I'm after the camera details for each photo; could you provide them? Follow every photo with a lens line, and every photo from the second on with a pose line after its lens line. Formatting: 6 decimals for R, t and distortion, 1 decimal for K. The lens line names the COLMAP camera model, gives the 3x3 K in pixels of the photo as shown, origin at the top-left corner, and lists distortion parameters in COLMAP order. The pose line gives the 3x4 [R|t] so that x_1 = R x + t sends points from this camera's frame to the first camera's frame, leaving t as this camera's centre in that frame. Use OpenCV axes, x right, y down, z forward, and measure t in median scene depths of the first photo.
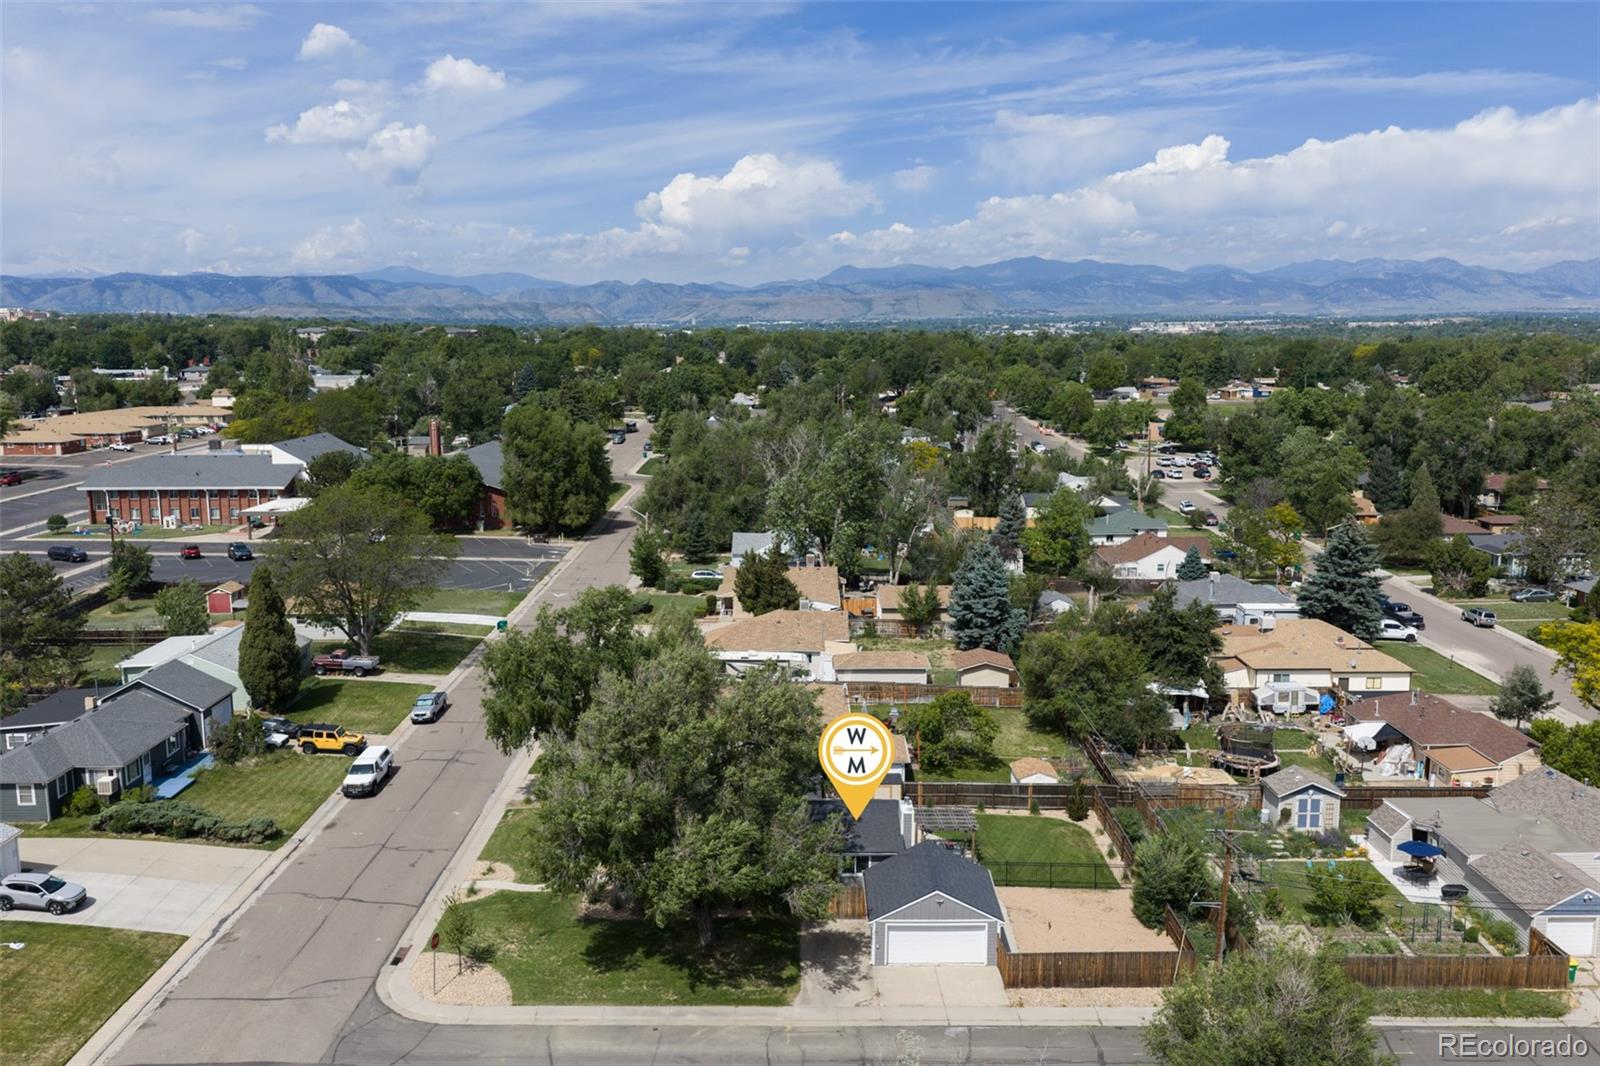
lens RADIAL K [[1339.4, 0, 807.6], [0, 1339.4, 537.4], [0, 0, 1]] dist [0.003575, -0.001587]
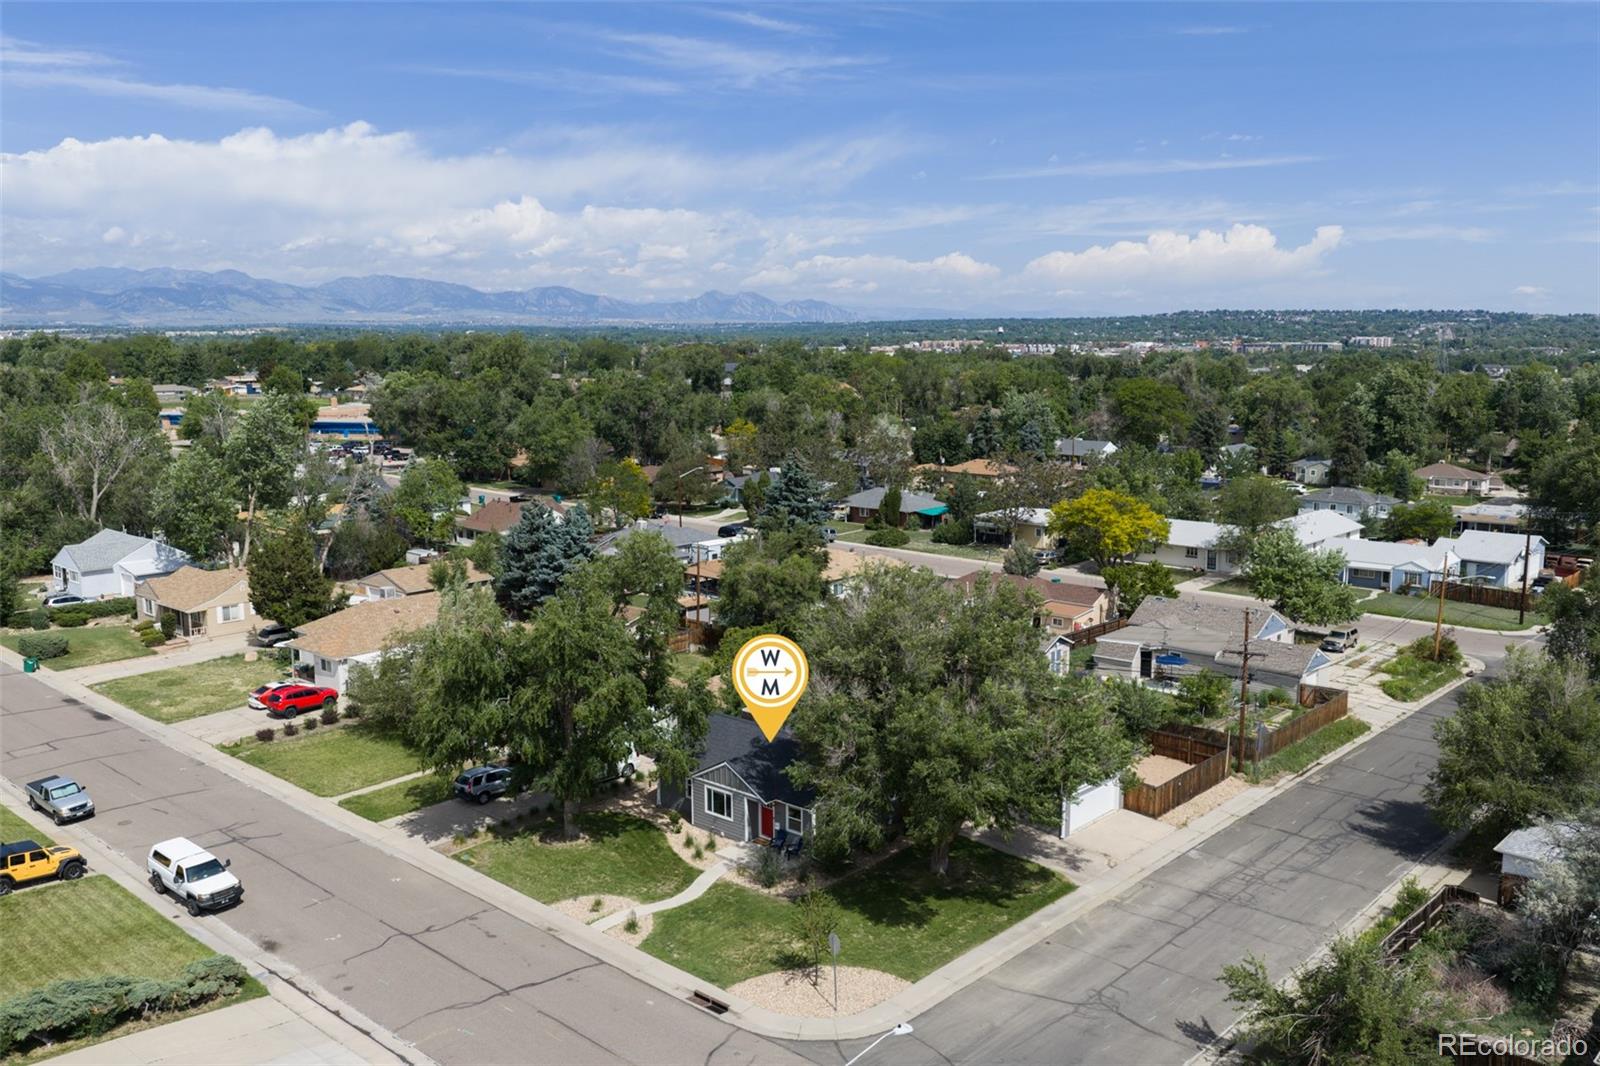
lens RADIAL K [[1339.4, 0, 807.6], [0, 1339.4, 537.4], [0, 0, 1]] dist [0.003575, -0.001587]
pose [[0.665625, -0.109628, 0.738190, -0.705826], [0.116091, 0.992321, 0.042690, 0.017059], [-0.737201, 0.057282, 0.673241, 0.370275]]
